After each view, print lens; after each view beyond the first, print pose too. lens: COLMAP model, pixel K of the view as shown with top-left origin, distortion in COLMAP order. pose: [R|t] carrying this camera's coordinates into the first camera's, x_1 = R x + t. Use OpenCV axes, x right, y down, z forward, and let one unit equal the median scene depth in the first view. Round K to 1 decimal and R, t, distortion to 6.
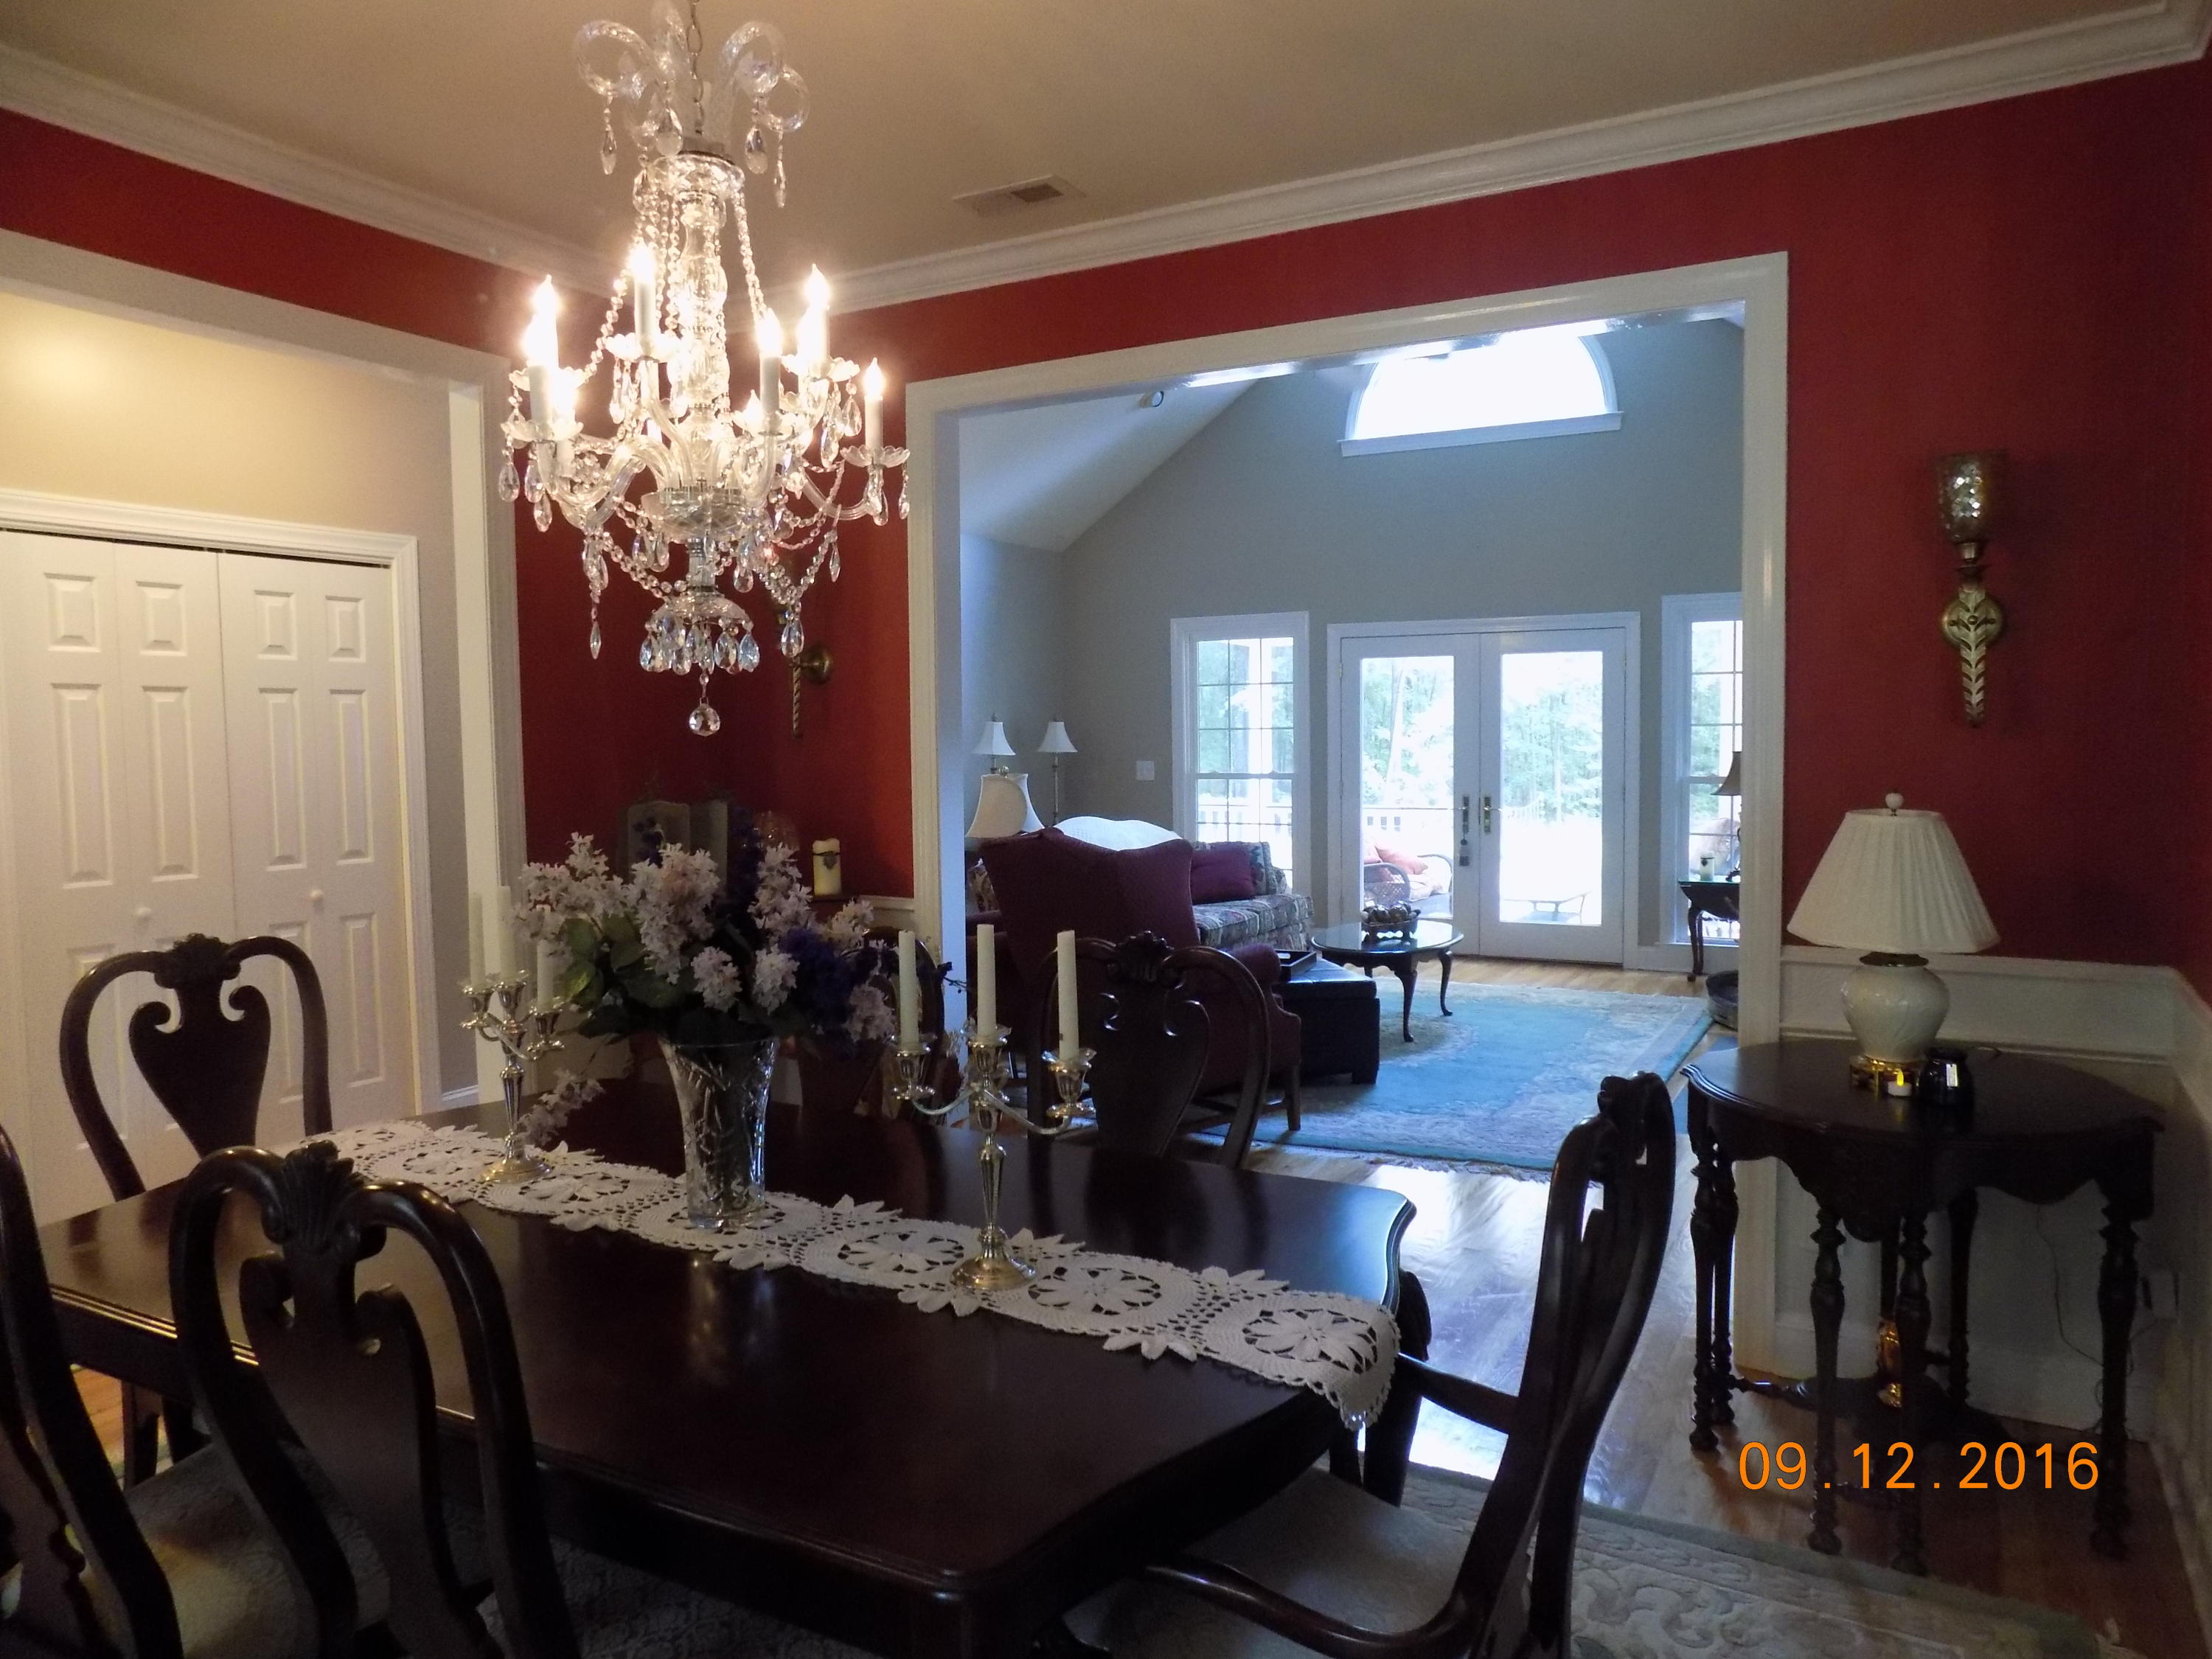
lens RADIAL K [[1493.9, 0, 1106.0], [0, 1493.9, 829.5], [0, 0, 1]] dist [-0.078164, 0.071523]
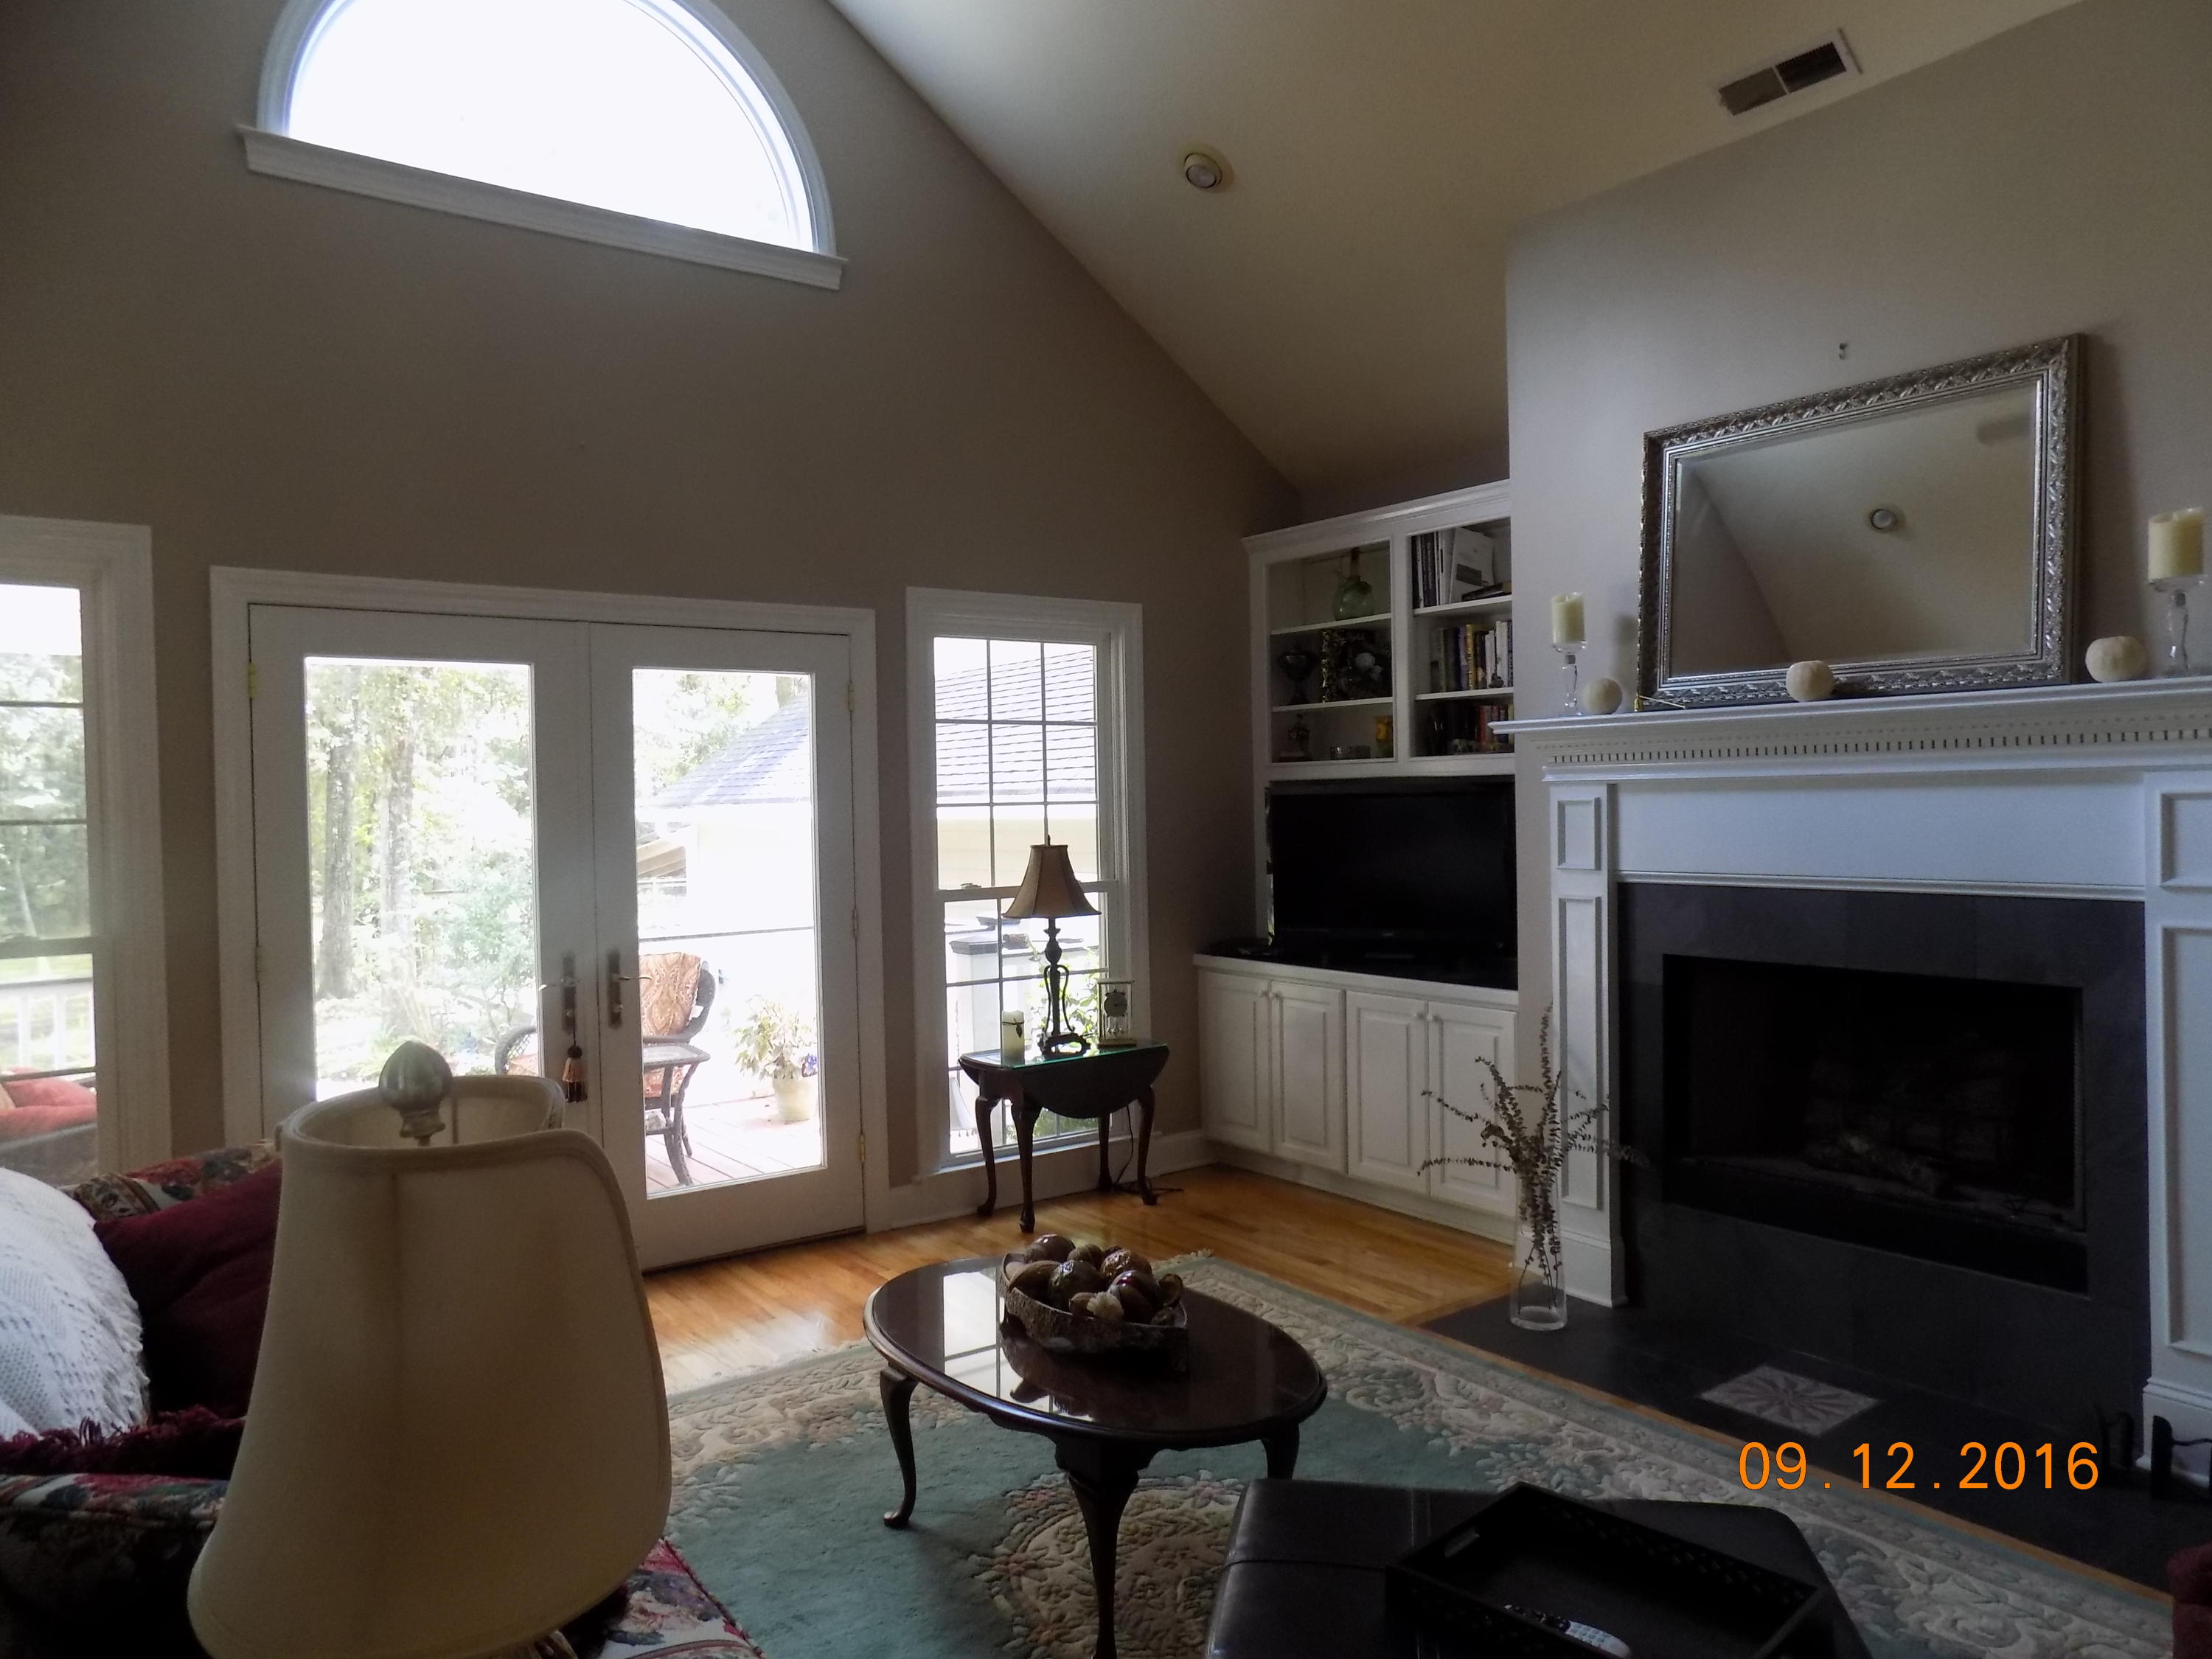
lens RADIAL K [[1493.9, 0, 1106.0], [0, 1493.9, 829.5], [0, 0, 1]] dist [-0.078164, 0.071523]
pose [[0.394819, -0.014109, 0.918651, -0.134009], [0.072790, 0.997219, -0.015968, -0.044854], [-0.915871, 0.073173, 0.394748, 0.674079]]
